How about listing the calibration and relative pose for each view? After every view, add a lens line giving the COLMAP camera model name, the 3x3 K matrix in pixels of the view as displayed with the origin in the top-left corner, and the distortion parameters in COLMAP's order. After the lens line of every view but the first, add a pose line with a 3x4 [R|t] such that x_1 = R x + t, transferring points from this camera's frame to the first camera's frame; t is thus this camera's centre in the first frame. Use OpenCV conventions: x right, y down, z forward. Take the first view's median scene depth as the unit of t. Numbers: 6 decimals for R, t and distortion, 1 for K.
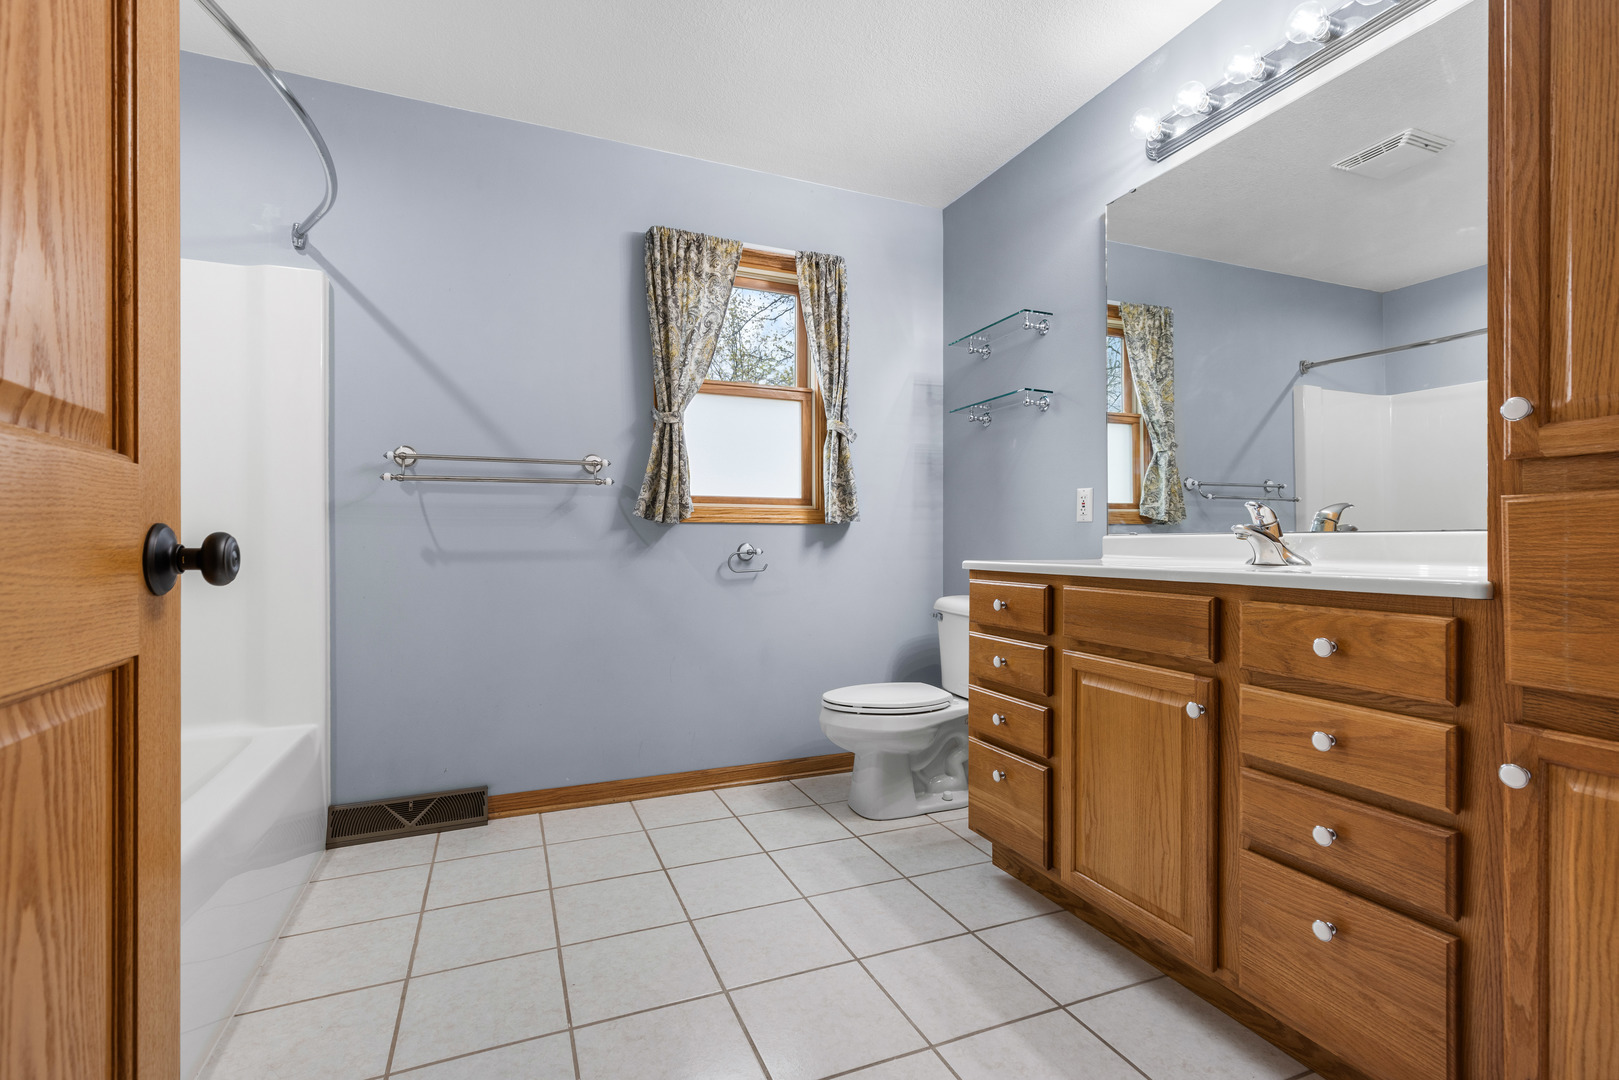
lens RADIAL K [[736.2, 0, 806.6], [0, 736.2, 545.5], [0, 0, 1]] dist [0.005395, -0.002432]
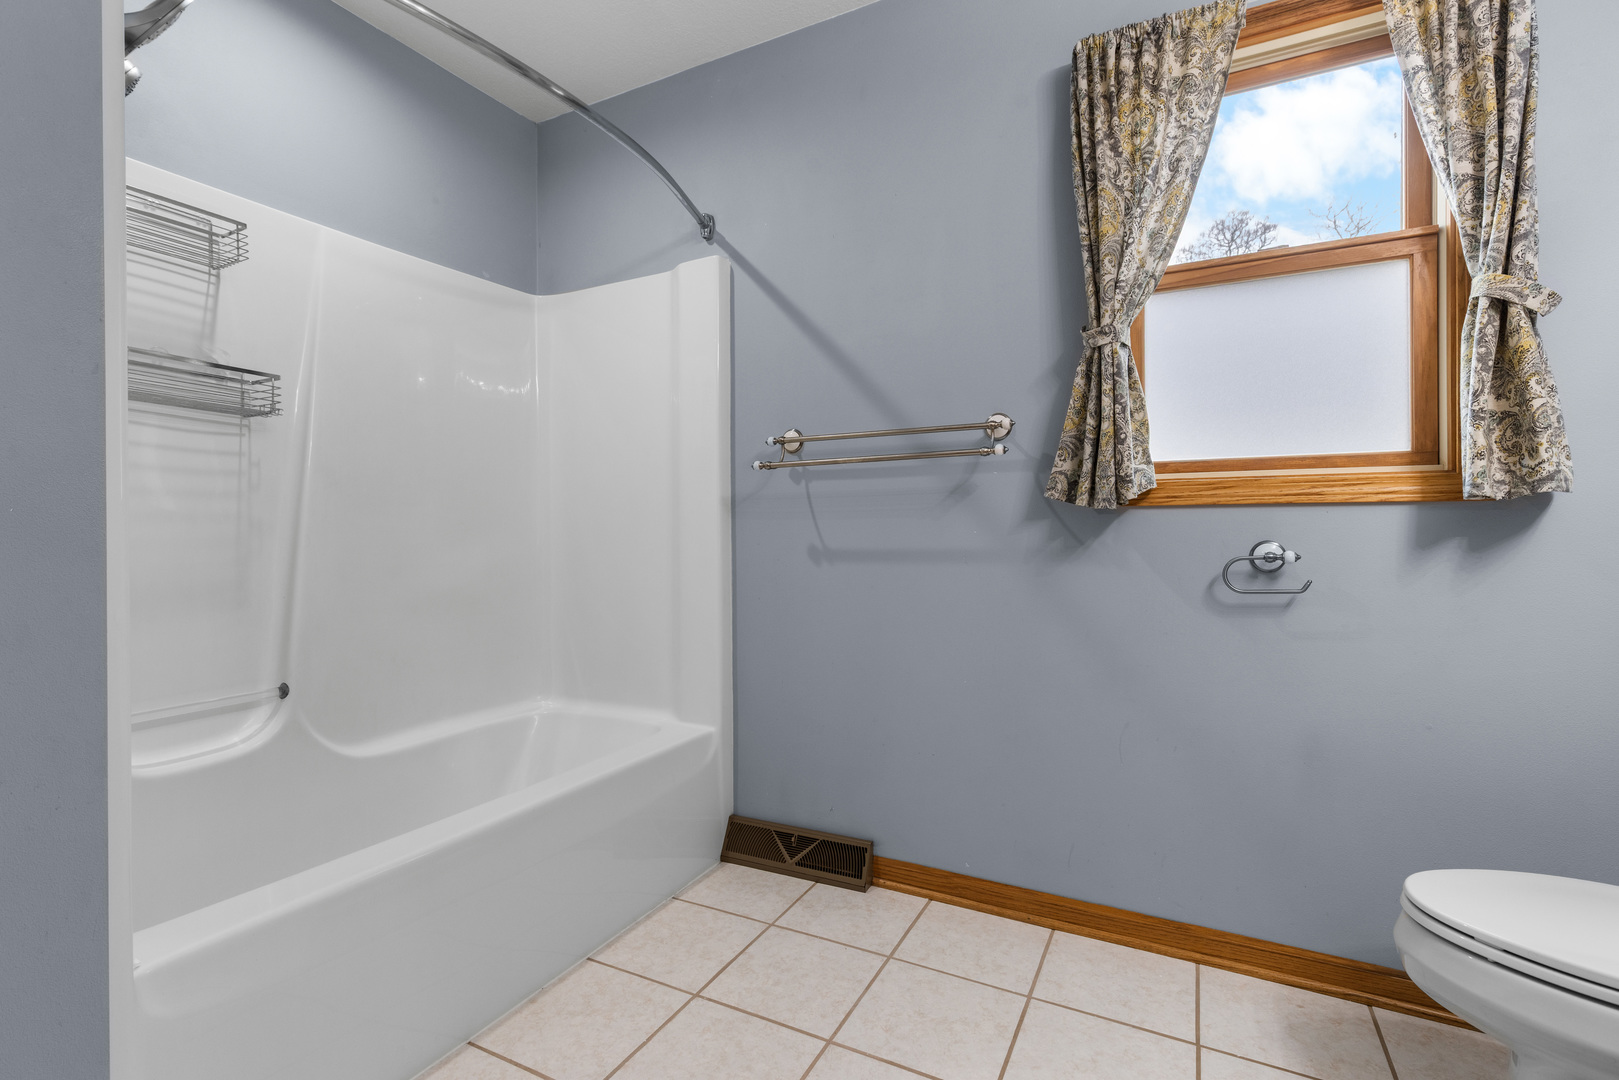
lens RADIAL K [[736.2, 0, 809.5], [0, 736.2, 535.3], [0, 0, 1]] dist [0.005395, -0.002432]
pose [[0.639305, 0.000563, -0.768953, 0.131886], [-0.000859, 1.000000, 0.000018, -0.007524], [0.768953, 0.000649, 0.639305, 0.410140]]
